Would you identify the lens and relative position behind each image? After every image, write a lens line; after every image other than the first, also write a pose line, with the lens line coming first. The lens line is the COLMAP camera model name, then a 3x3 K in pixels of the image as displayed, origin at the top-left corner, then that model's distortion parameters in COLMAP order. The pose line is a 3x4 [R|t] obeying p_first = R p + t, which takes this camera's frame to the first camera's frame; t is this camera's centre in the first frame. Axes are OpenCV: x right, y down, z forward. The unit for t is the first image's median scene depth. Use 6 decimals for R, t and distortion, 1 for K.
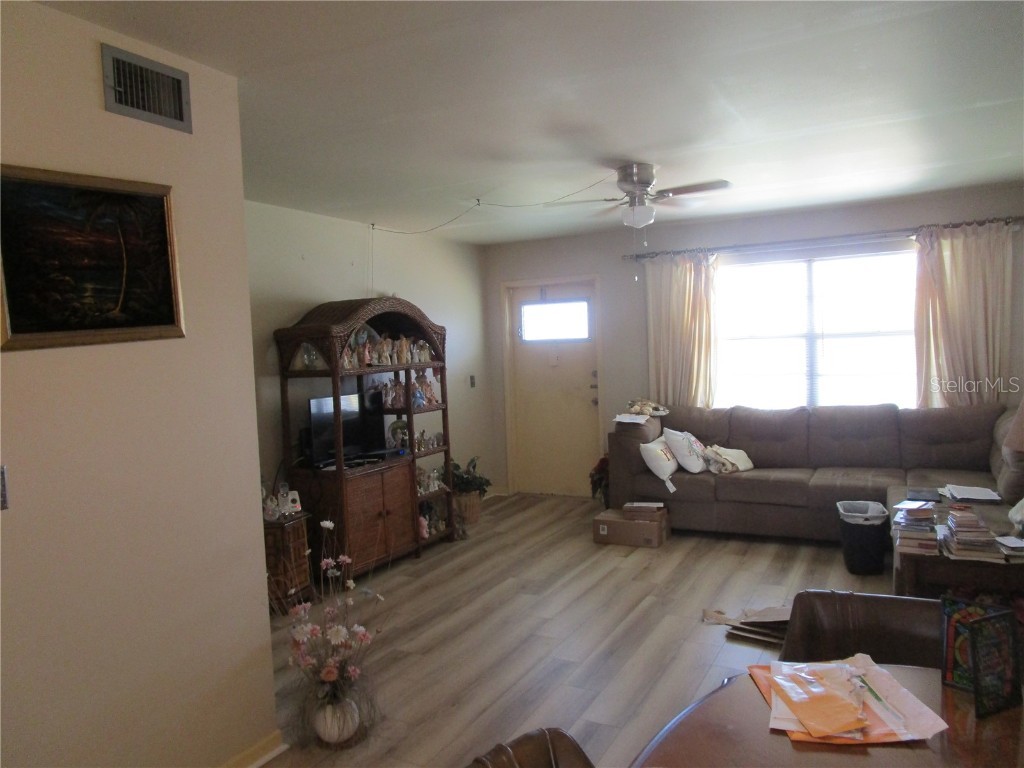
lens RADIAL K [[733.9, 0, 509.8], [0, 733.9, 388.6], [0, 0, 1]] dist [-0.022986, 0.010190]
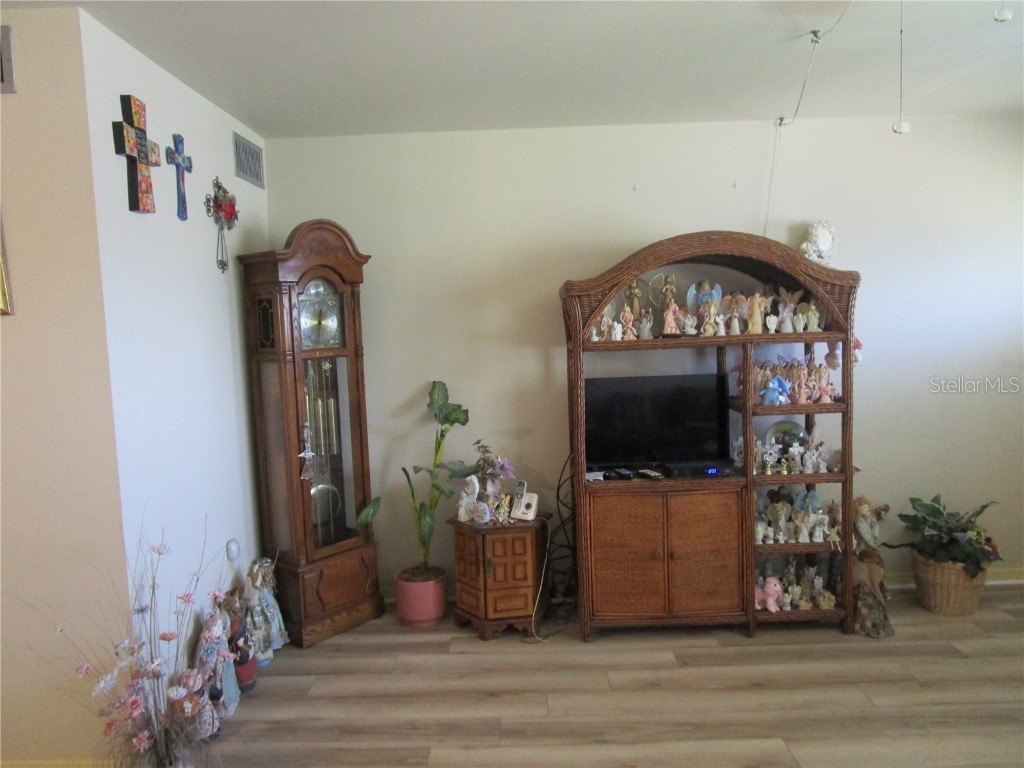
lens RADIAL K [[733.9, 0, 509.8], [0, 733.9, 388.6], [0, 0, 1]] dist [-0.022986, 0.010190]
pose [[0.459425, 0.101737, -0.882371, 0.314504], [-0.033910, 0.994703, 0.097034, -0.040670], [0.887569, -0.014659, 0.460442, 0.504061]]
